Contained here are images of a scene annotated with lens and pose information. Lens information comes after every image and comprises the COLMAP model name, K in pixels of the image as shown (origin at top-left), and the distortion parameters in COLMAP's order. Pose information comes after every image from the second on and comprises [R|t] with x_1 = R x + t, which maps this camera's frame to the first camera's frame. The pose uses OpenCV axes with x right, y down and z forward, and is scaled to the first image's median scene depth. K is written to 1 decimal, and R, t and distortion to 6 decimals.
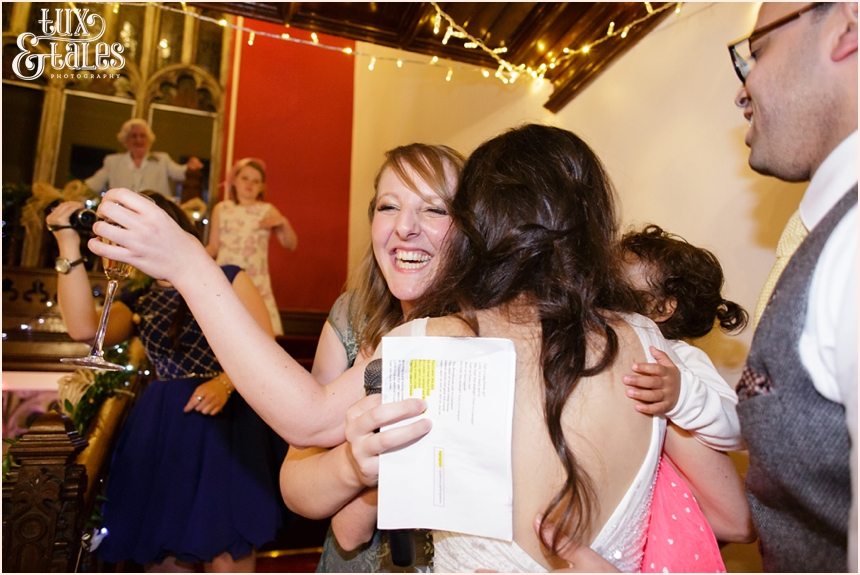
lens RADIAL K [[576.7, 0, 430.0], [0, 576.7, 287.5], [0, 0, 1]] dist [0.007382, 0.000799]
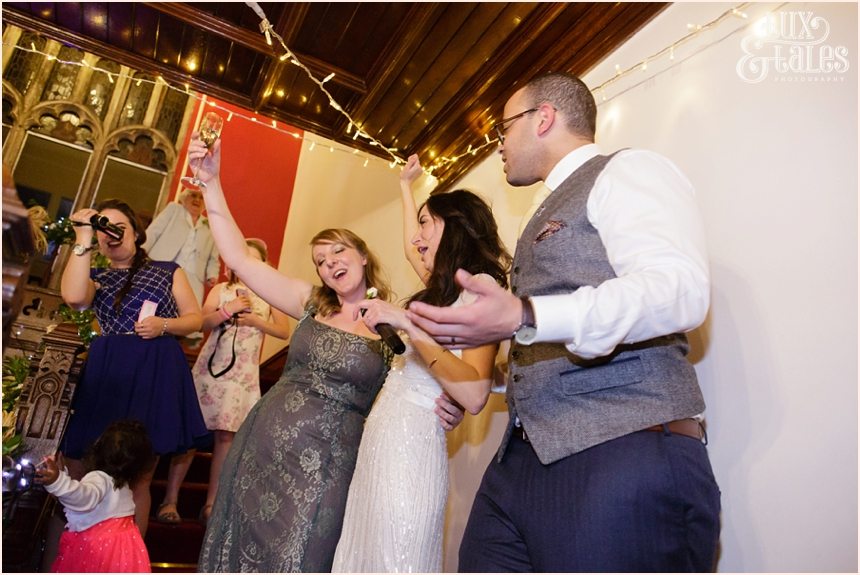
lens RADIAL K [[576.7, 0, 430.0], [0, 576.7, 287.5], [0, 0, 1]] dist [0.007382, 0.000799]
pose [[0.984709, 0.125366, 0.120962, 0.049910], [-0.103833, 0.979904, -0.170314, 0.144262], [-0.139883, 0.155150, 0.977937, -0.331376]]
